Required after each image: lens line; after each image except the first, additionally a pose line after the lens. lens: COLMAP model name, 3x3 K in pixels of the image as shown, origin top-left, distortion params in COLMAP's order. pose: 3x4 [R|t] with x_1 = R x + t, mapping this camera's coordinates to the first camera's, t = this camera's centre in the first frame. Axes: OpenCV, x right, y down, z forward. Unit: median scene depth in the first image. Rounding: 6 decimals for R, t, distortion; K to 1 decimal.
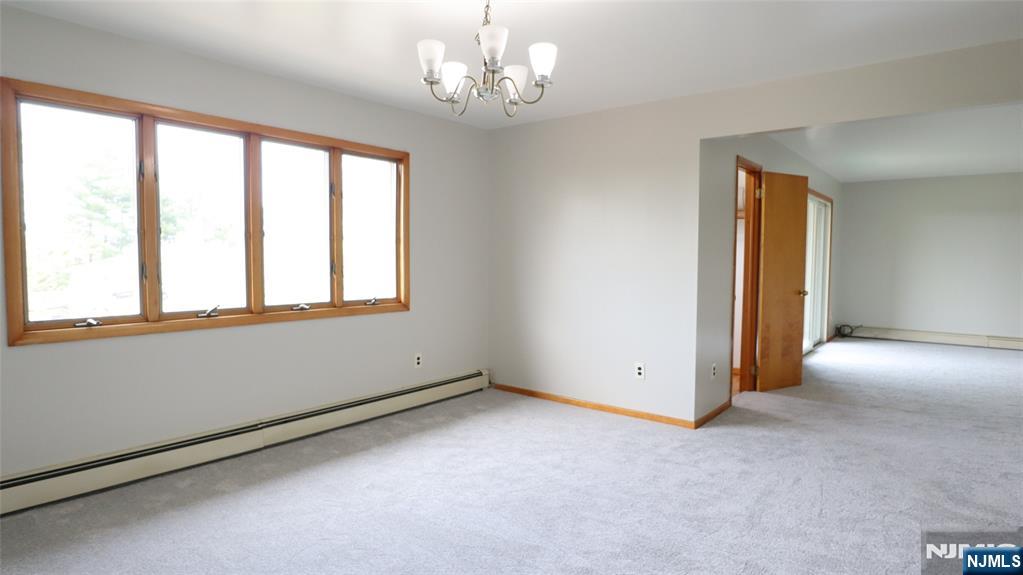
lens RADIAL K [[554.1, 0, 510.6], [0, 554.1, 288.9], [0, 0, 1]] dist [-0.021544, -0.002336]
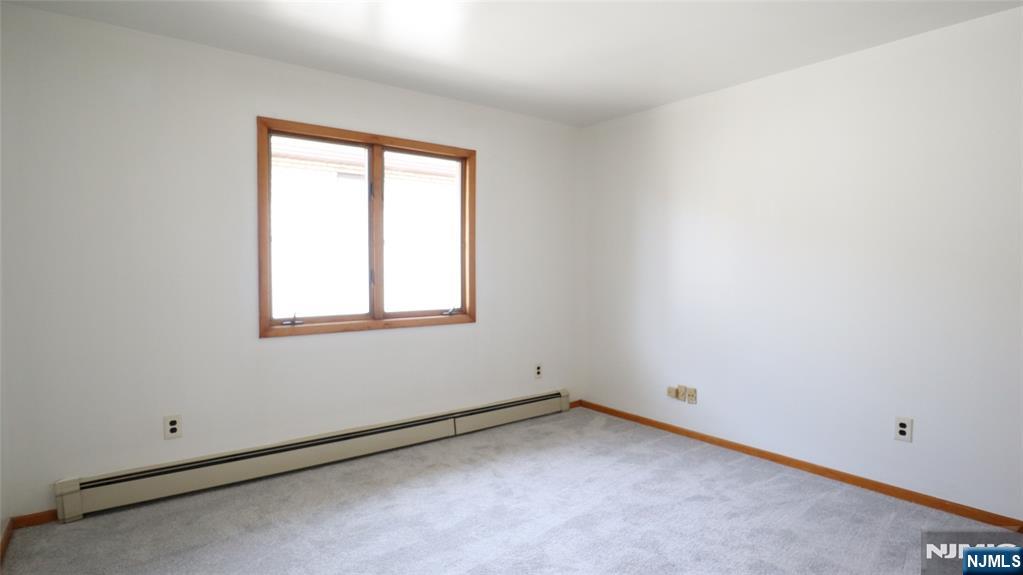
lens RADIAL K [[554.1, 0, 549.3], [0, 554.1, 274.0], [0, 0, 1]] dist [-0.021544, -0.002336]
pose [[0.983759, 0.003871, -0.179452, 0.103714], [-0.011072, 0.999172, -0.039147, -0.007073], [0.179152, 0.040498, 0.982988, 0.125652]]
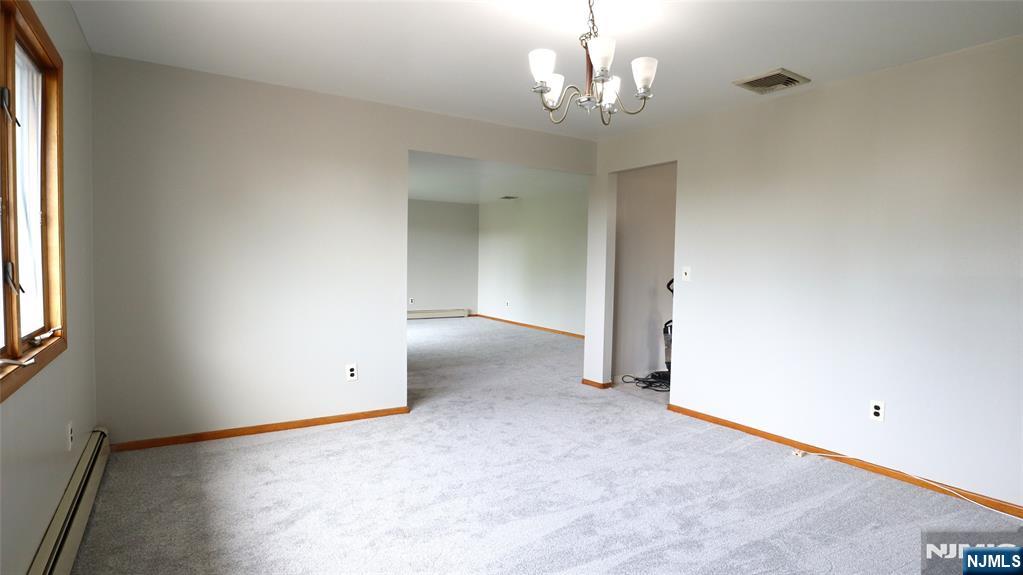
lens RADIAL K [[528.2, 0, 510.2], [0, 528.2, 286.0], [0, 0, 1]] dist [-0.047853, 0.015485]
pose [[0.326170, -0.042464, 0.944357, -0.691298], [0.039780, 0.998722, 0.031169, -0.027239], [-0.944474, 0.027400, 0.327442, 0.545737]]
